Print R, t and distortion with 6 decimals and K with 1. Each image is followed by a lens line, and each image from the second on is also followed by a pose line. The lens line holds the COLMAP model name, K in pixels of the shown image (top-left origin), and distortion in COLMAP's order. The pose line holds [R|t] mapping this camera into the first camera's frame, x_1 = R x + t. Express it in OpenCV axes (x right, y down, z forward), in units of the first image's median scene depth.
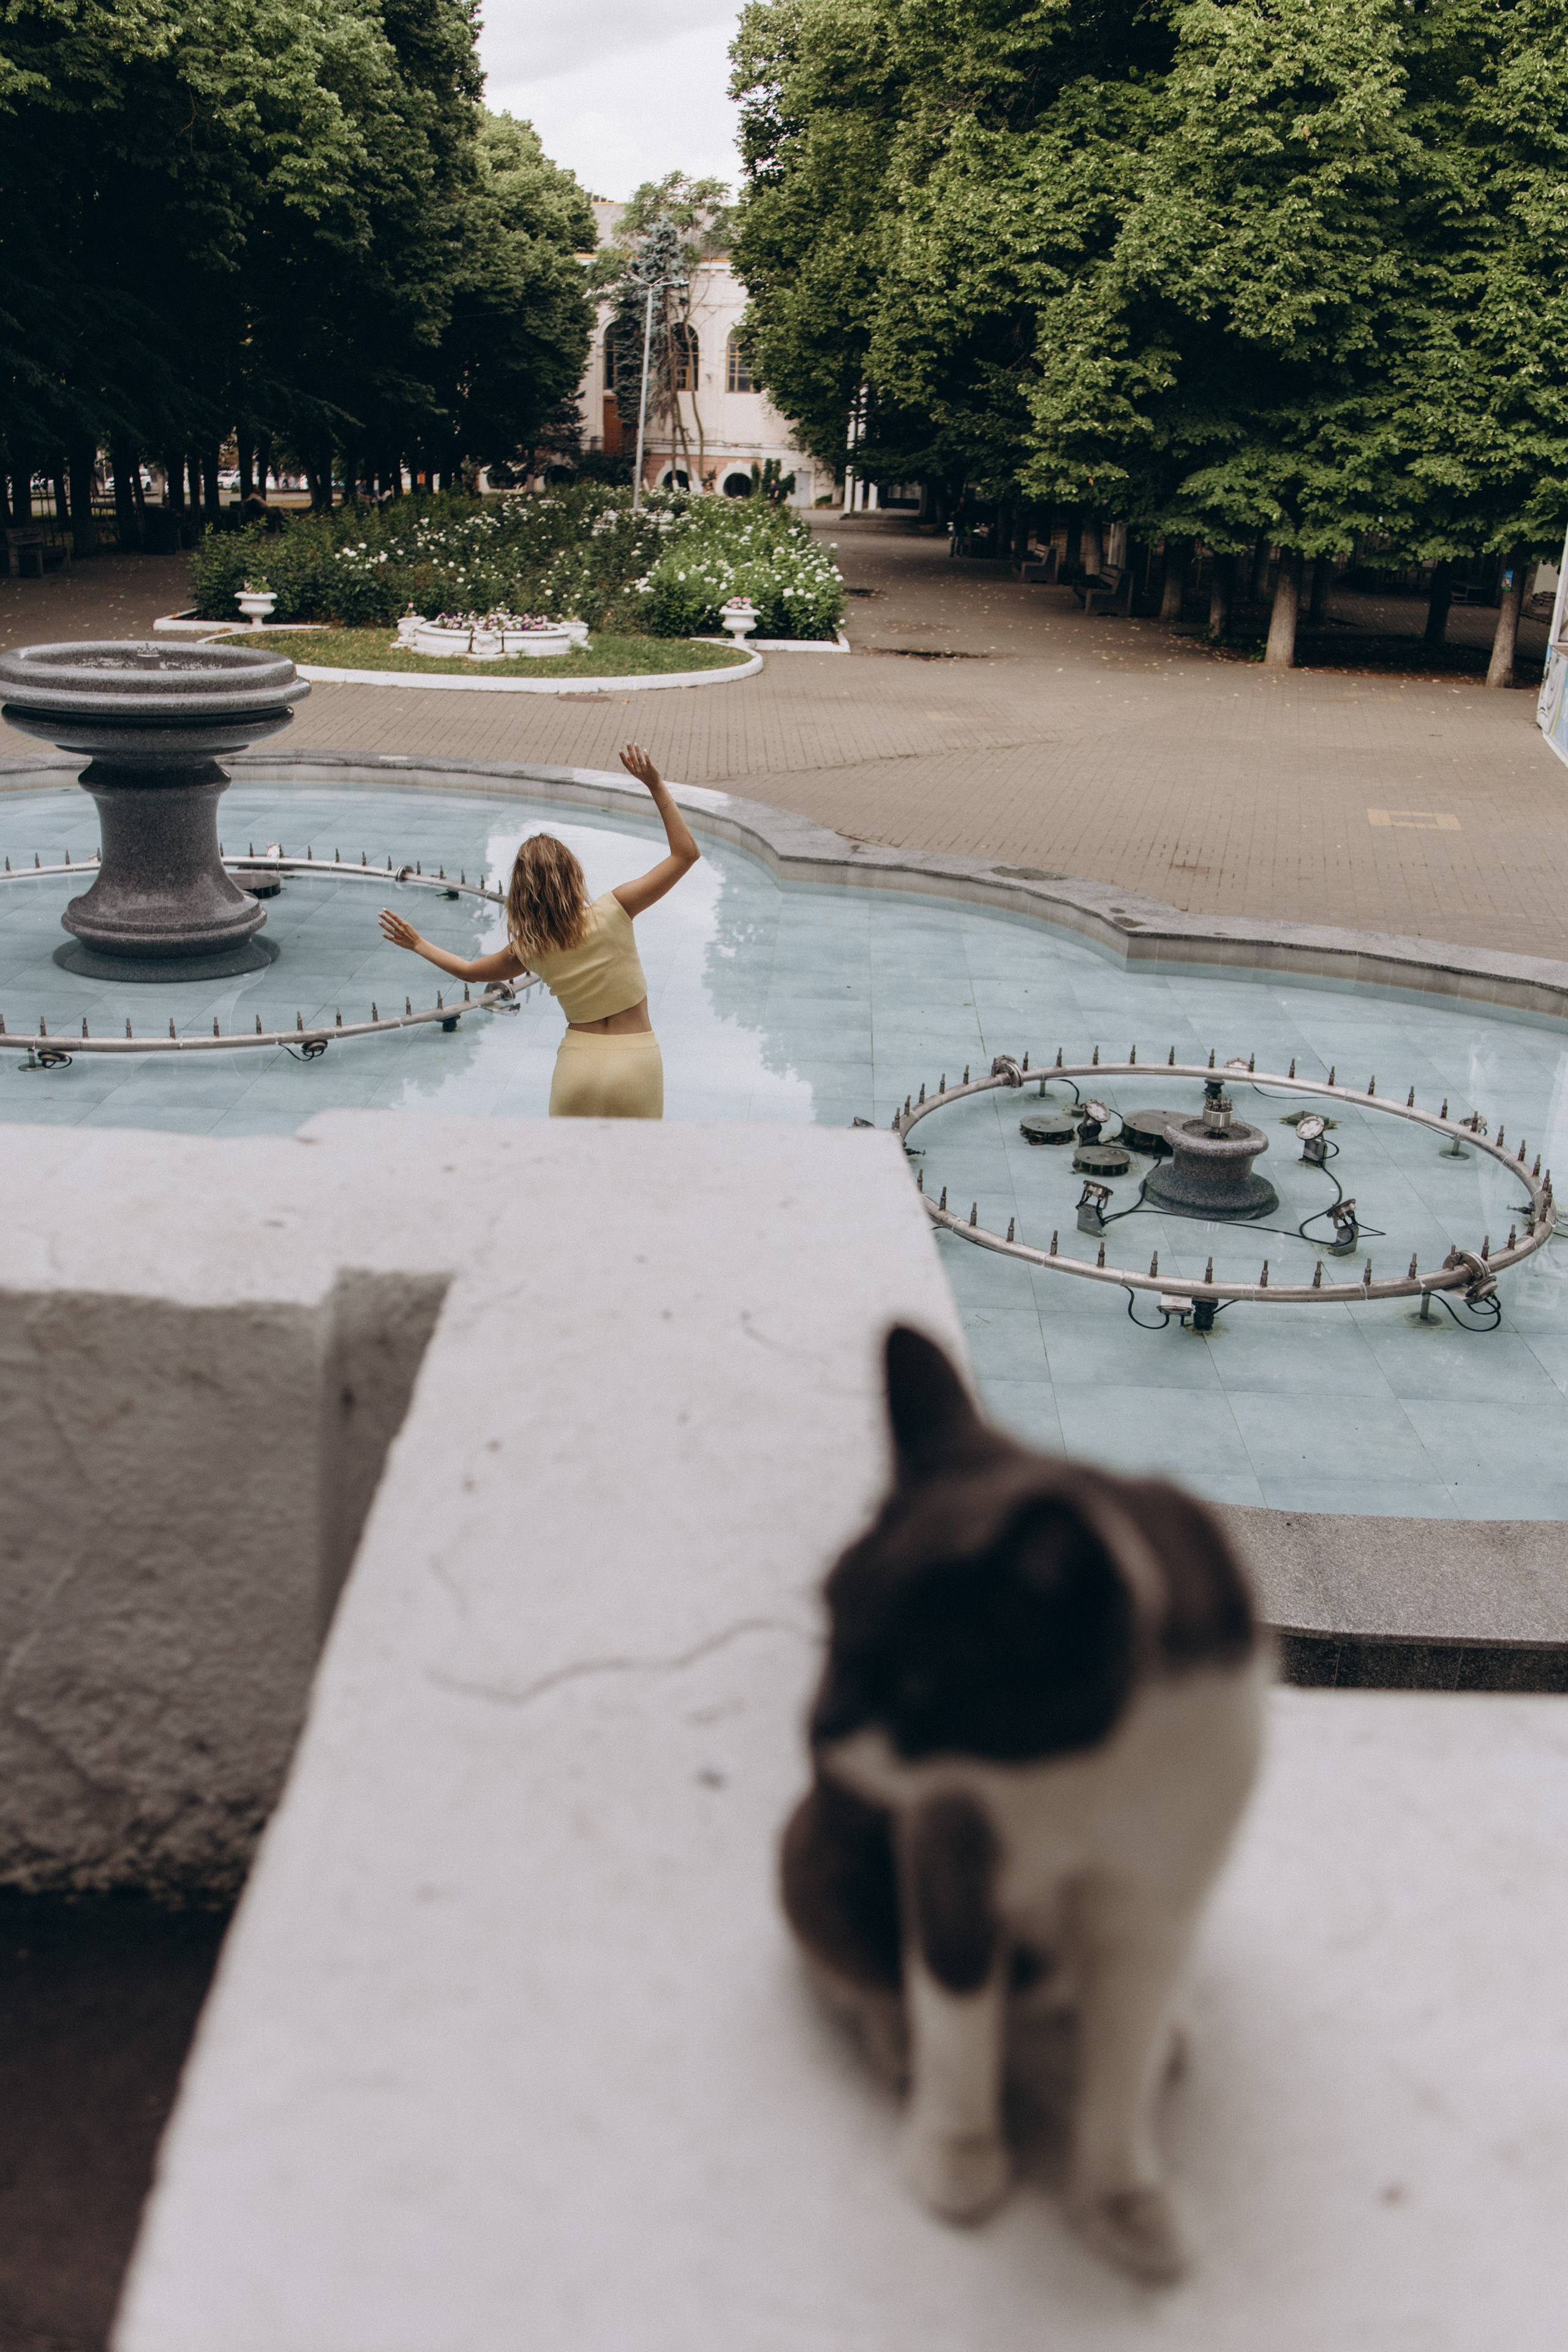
lens RADIAL K [[2496.6, 0, 784.0], [0, 2496.6, 1176.0], [0, 0, 1]] dist [-0.010964, -0.015898]
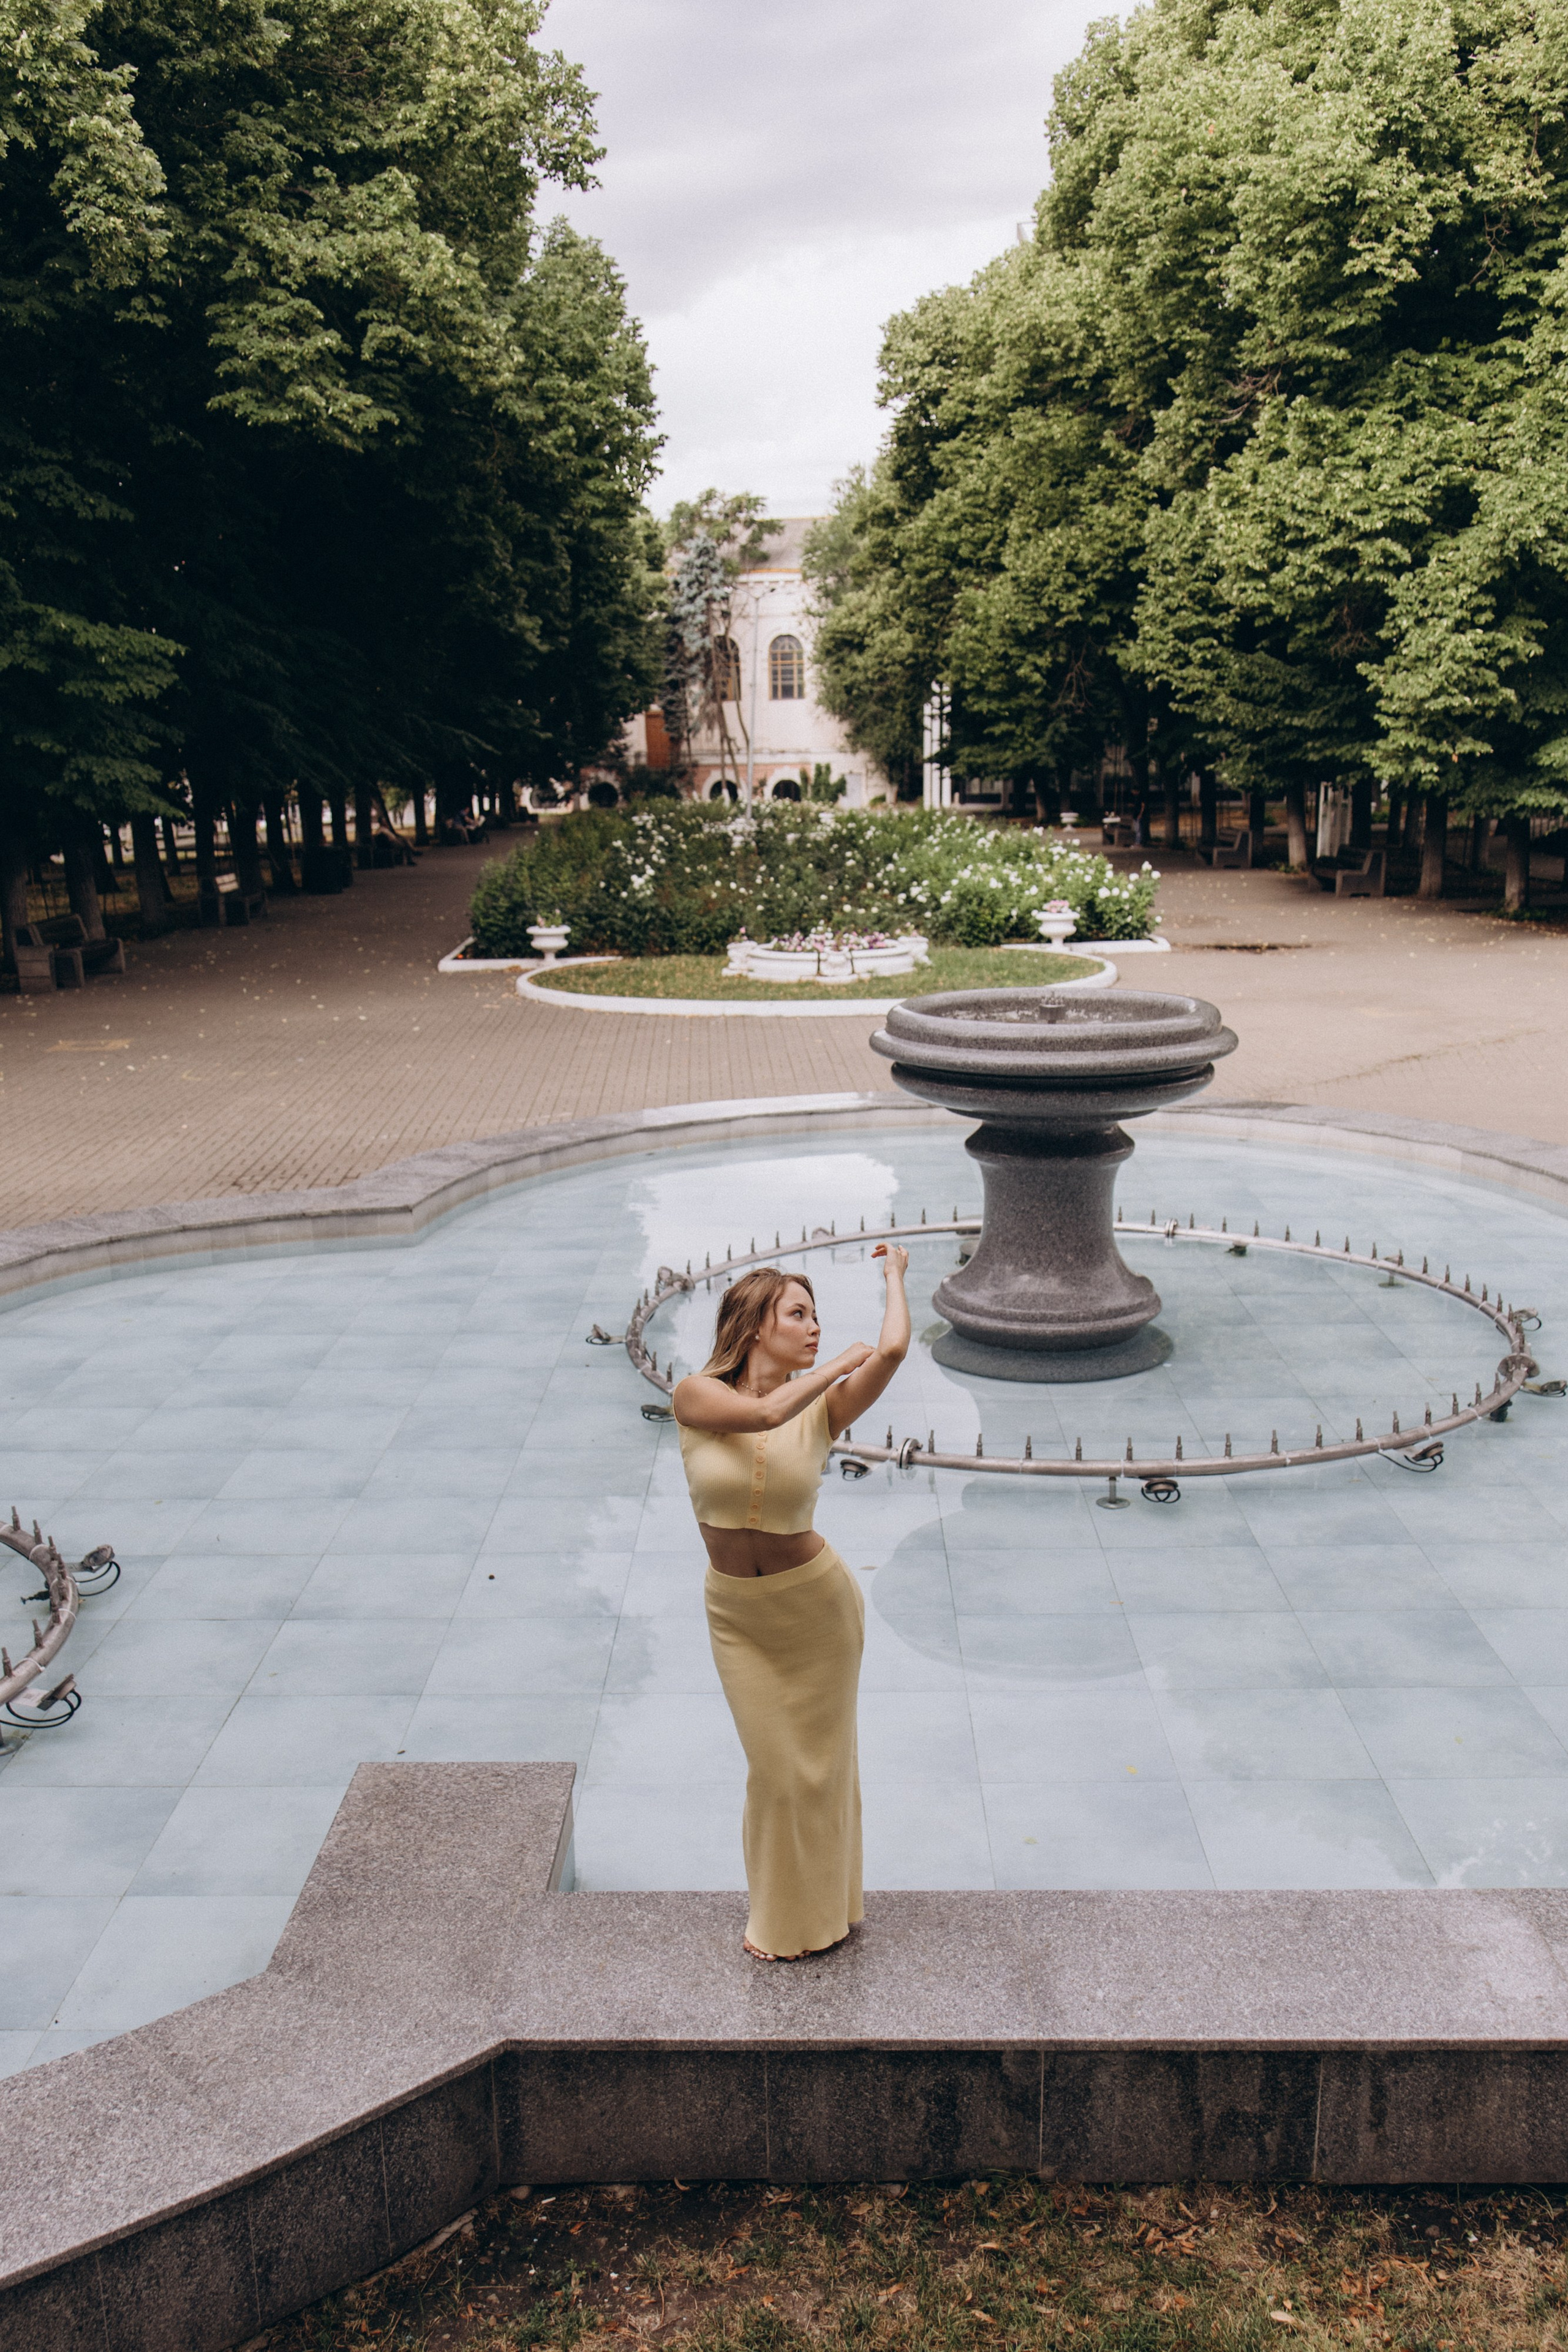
lens RADIAL K [[2562.4, 0, 784.0], [0, 2562.4, 1176.0], [0, 0, 1]] dist [0.018007, -0.009836]
pose [[0.998150, -0.060789, -0.001164, -0.131150], [0.060210, 0.990939, -0.120061, -0.017677], [0.008451, 0.119768, 0.992766, 0.043357]]
